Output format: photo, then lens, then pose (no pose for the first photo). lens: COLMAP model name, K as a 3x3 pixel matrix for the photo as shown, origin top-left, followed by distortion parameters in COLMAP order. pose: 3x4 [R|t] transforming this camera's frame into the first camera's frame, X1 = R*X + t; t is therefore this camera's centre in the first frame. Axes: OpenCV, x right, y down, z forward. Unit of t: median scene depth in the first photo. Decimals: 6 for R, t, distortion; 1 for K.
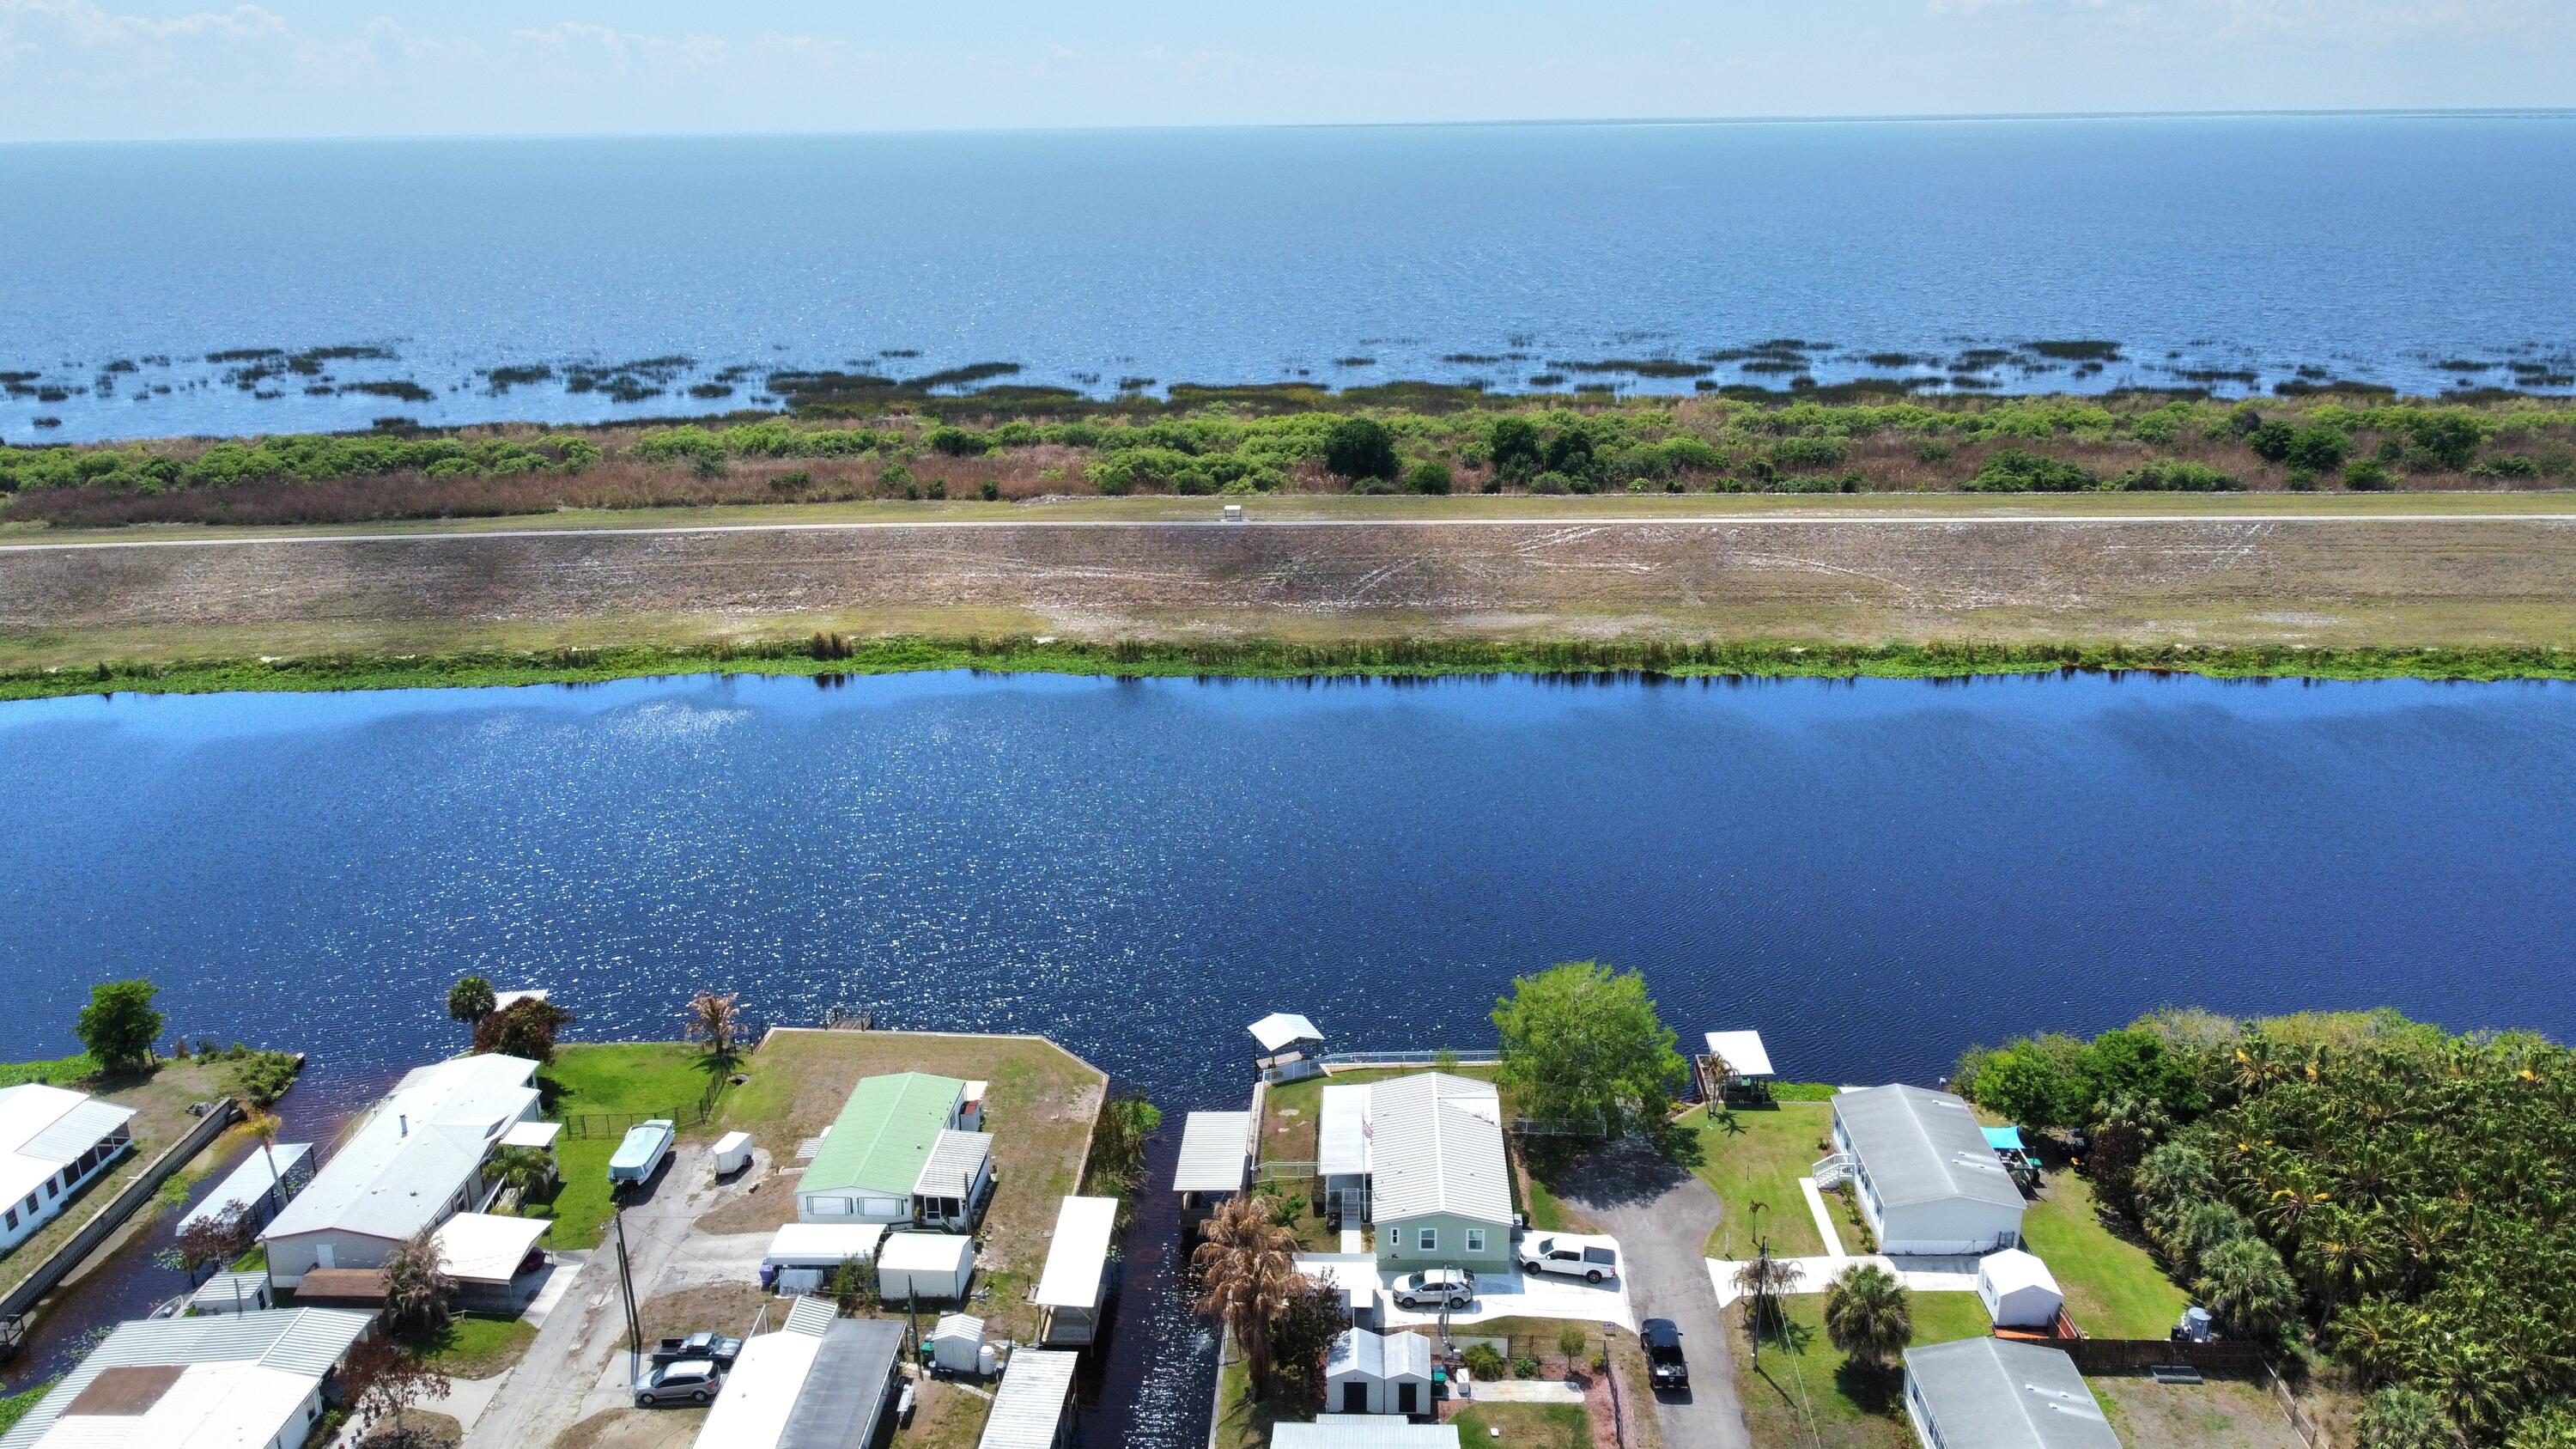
lens RADIAL K [[1944.7, 0, 1290.6], [0, 1944.7, 723.5], [0, 0, 1]] dist [-0.001906, -0.001402]
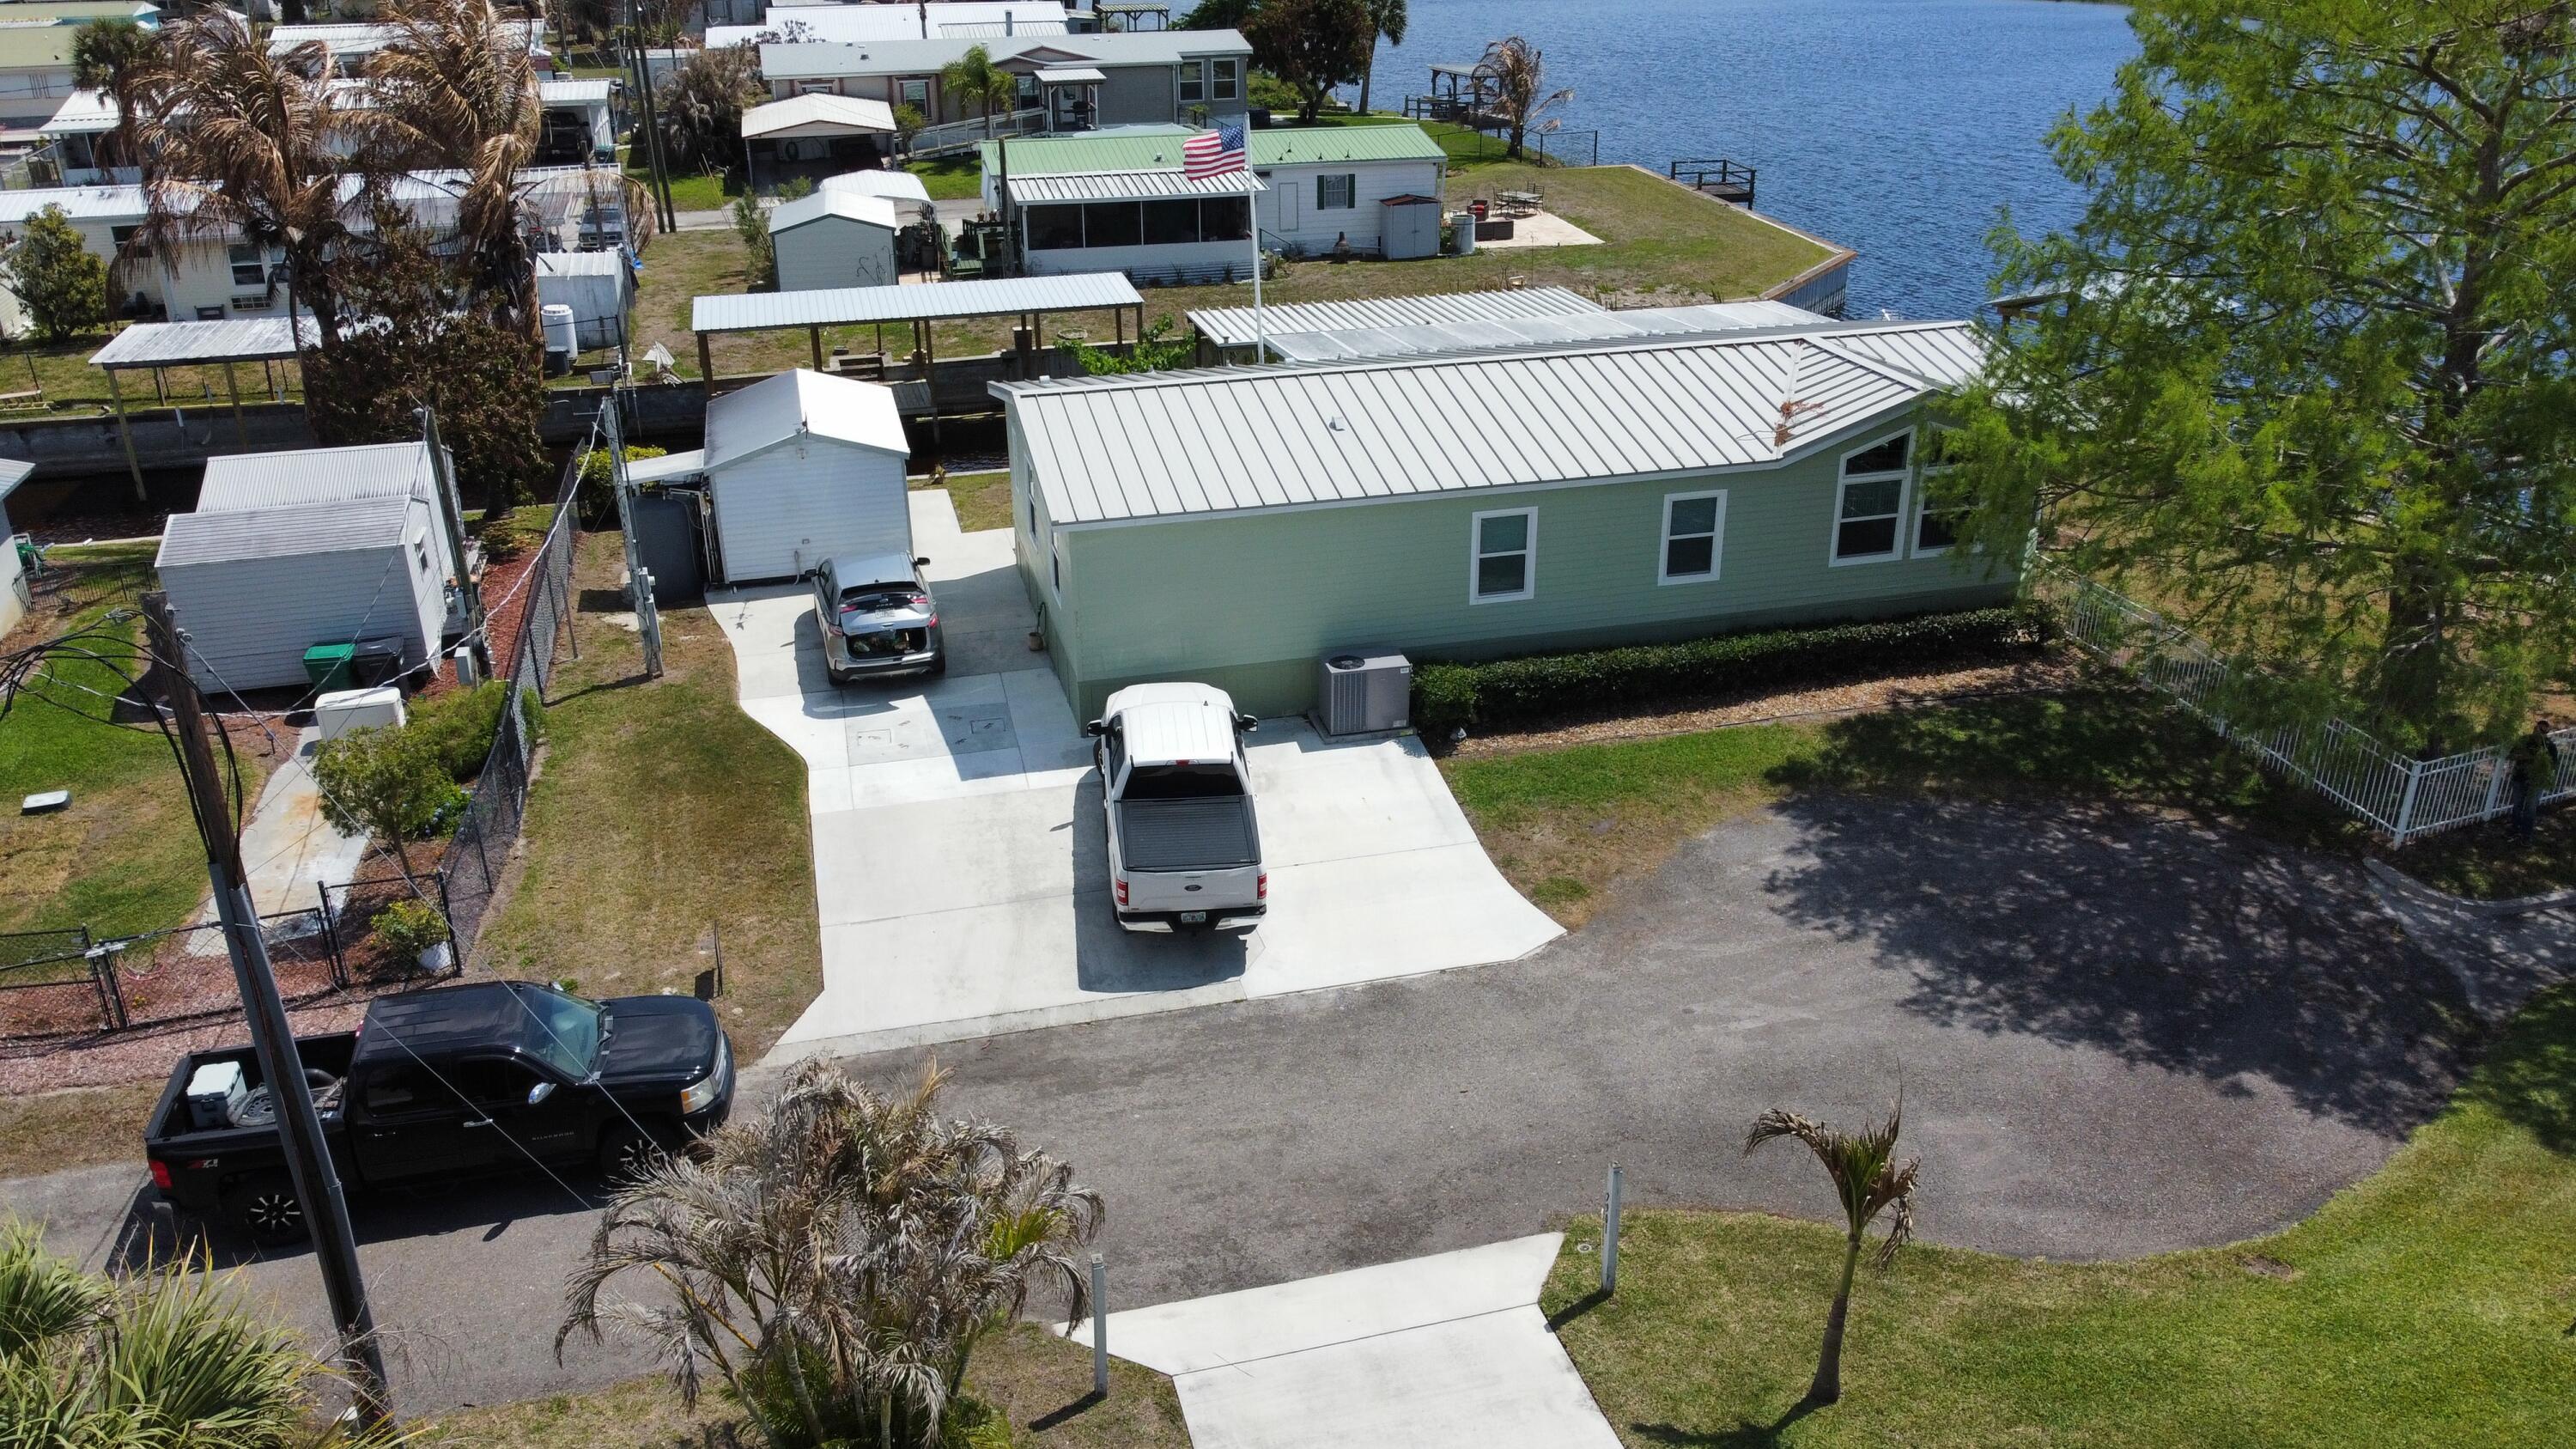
lens RADIAL K [[1947.5, 0, 1285.8], [0, 1947.5, 724.7], [0, 0, 1]] dist [-0.002196, -0.005926]
pose [[0.296138, 0.401795, -0.866524, 0.287459], [-0.278011, 0.904196, 0.324252, 0.161751], [0.913790, 0.144880, 0.379470, 0.783981]]
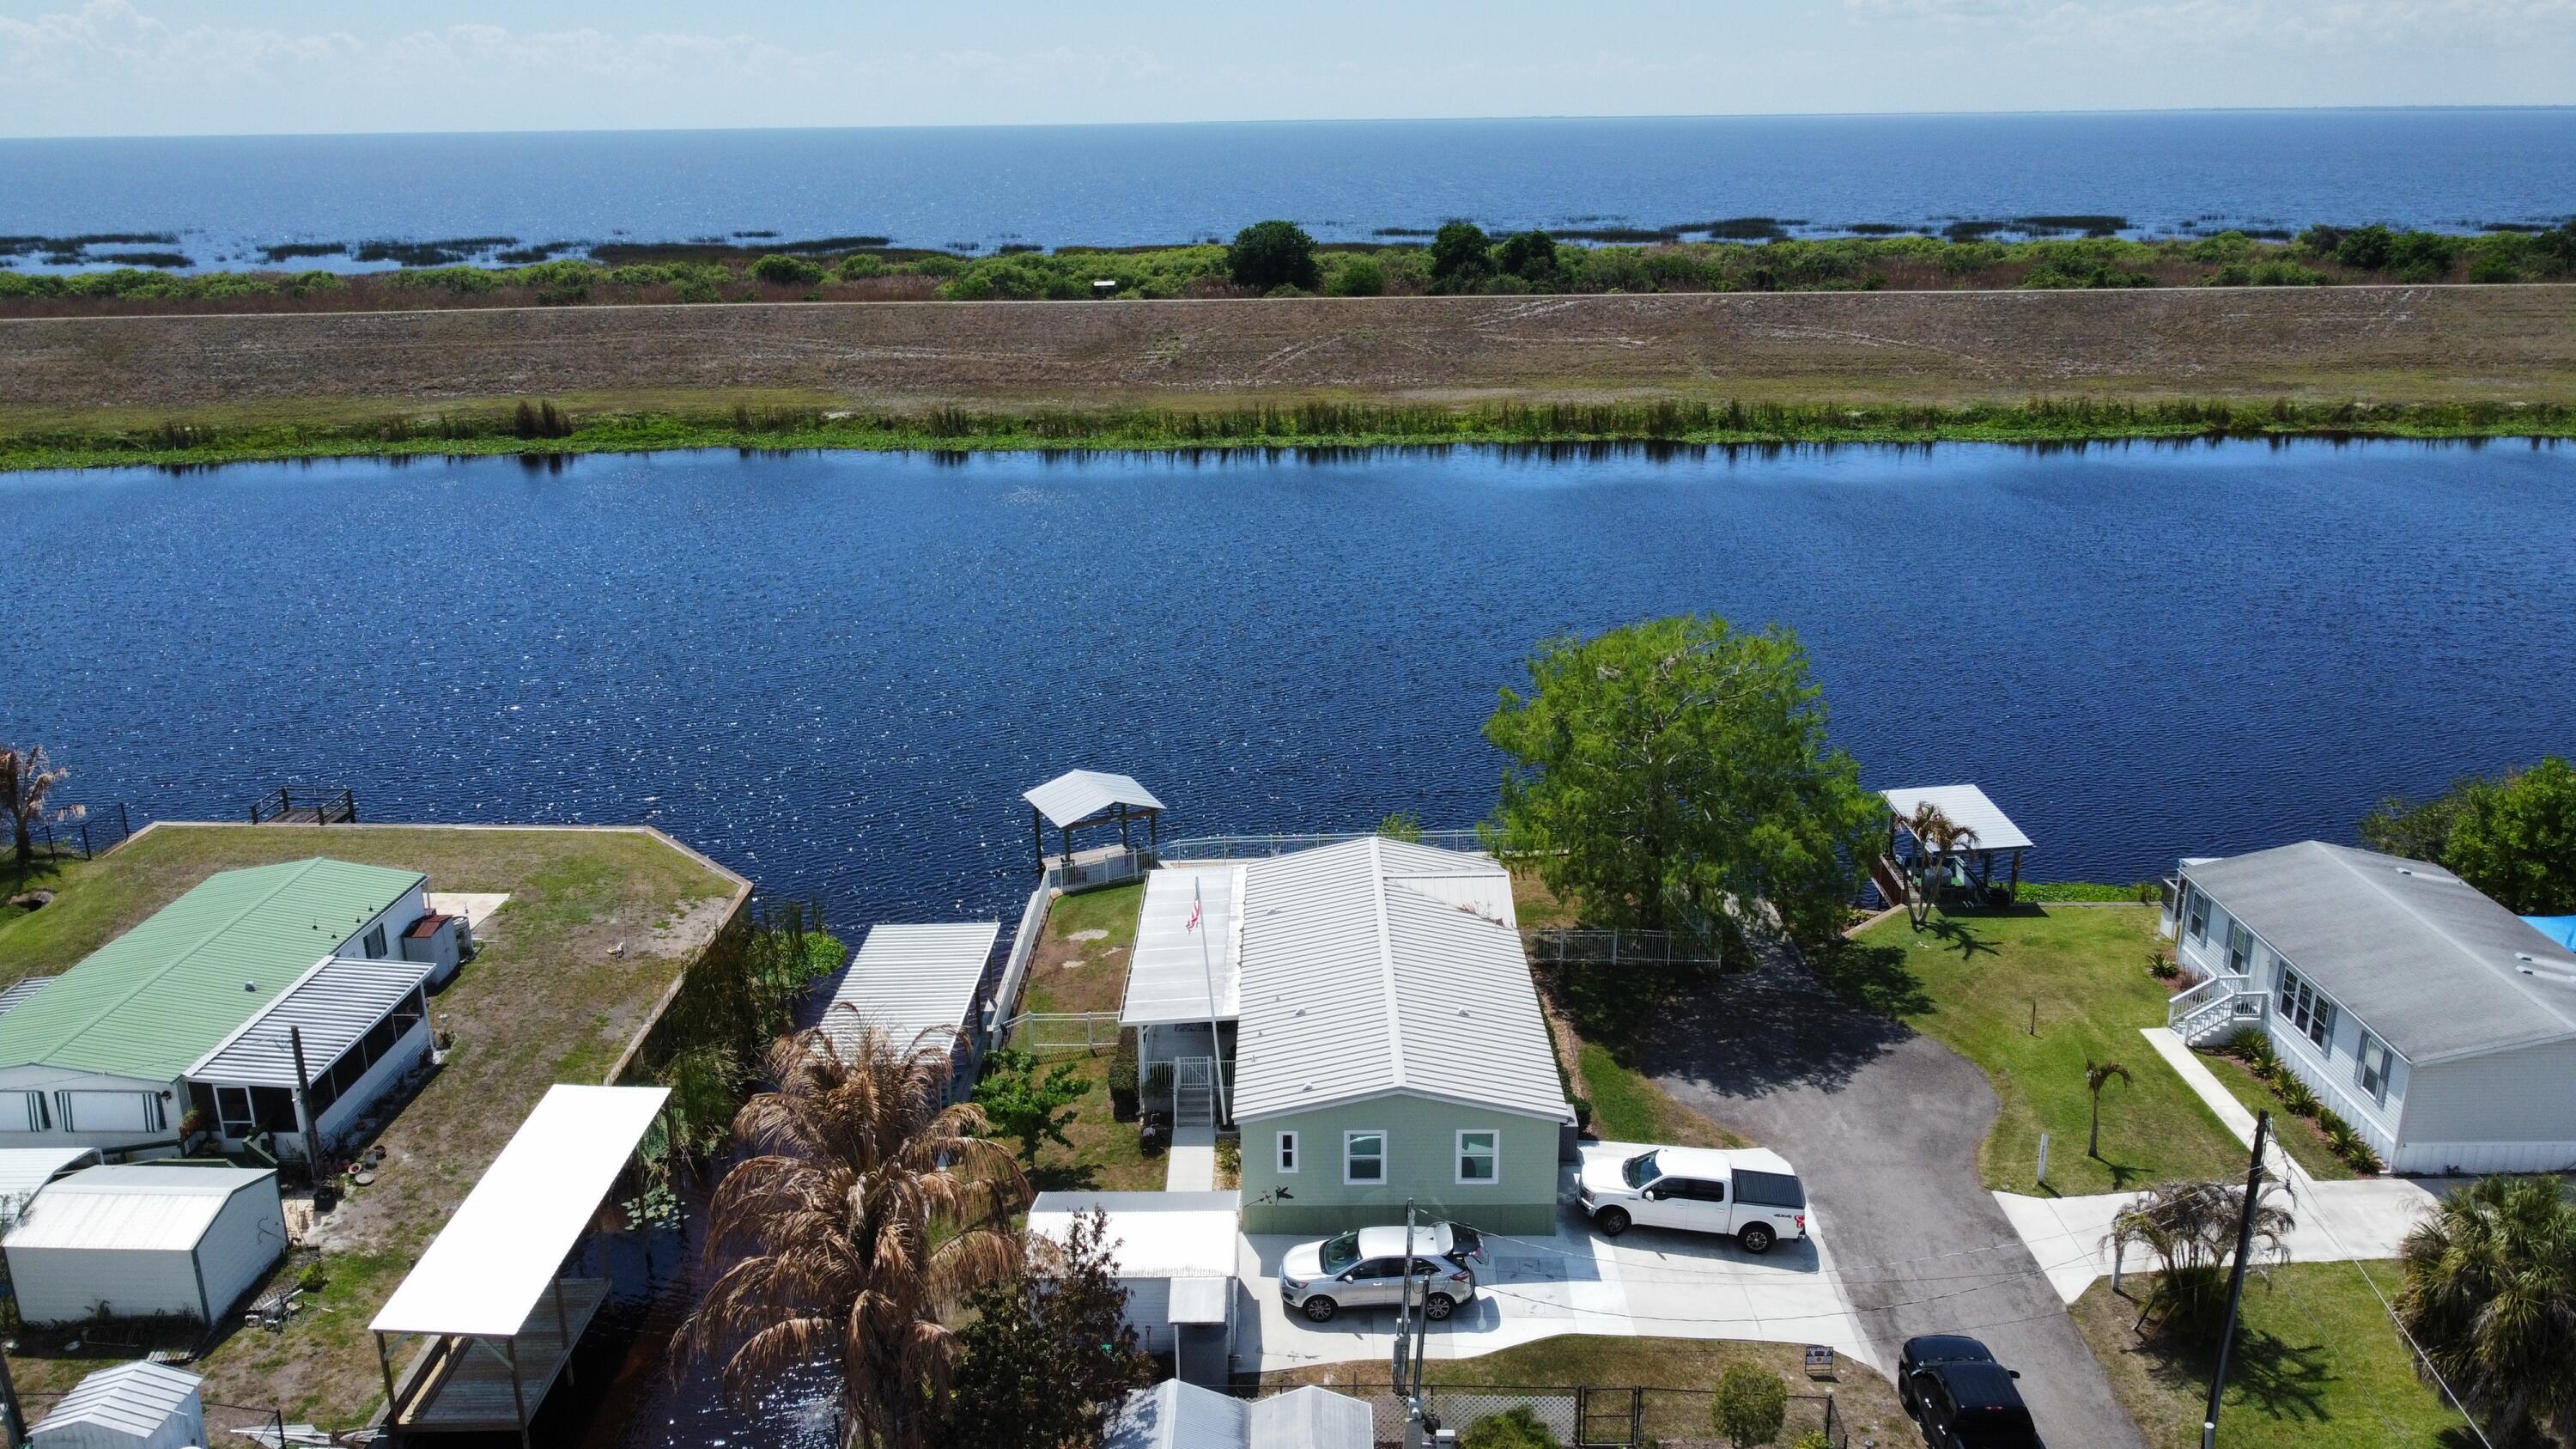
lens RADIAL K [[1947.5, 0, 1286.6], [0, 1947.5, 721.7], [0, 0, 1]] dist [-0.002196, -0.005926]
pose [[0.999407, -0.010402, 0.032824, 0.034165], [0.010445, 0.999945, -0.001133, 0.144144], [-0.032811, 0.001475, 0.999460, 0.486954]]
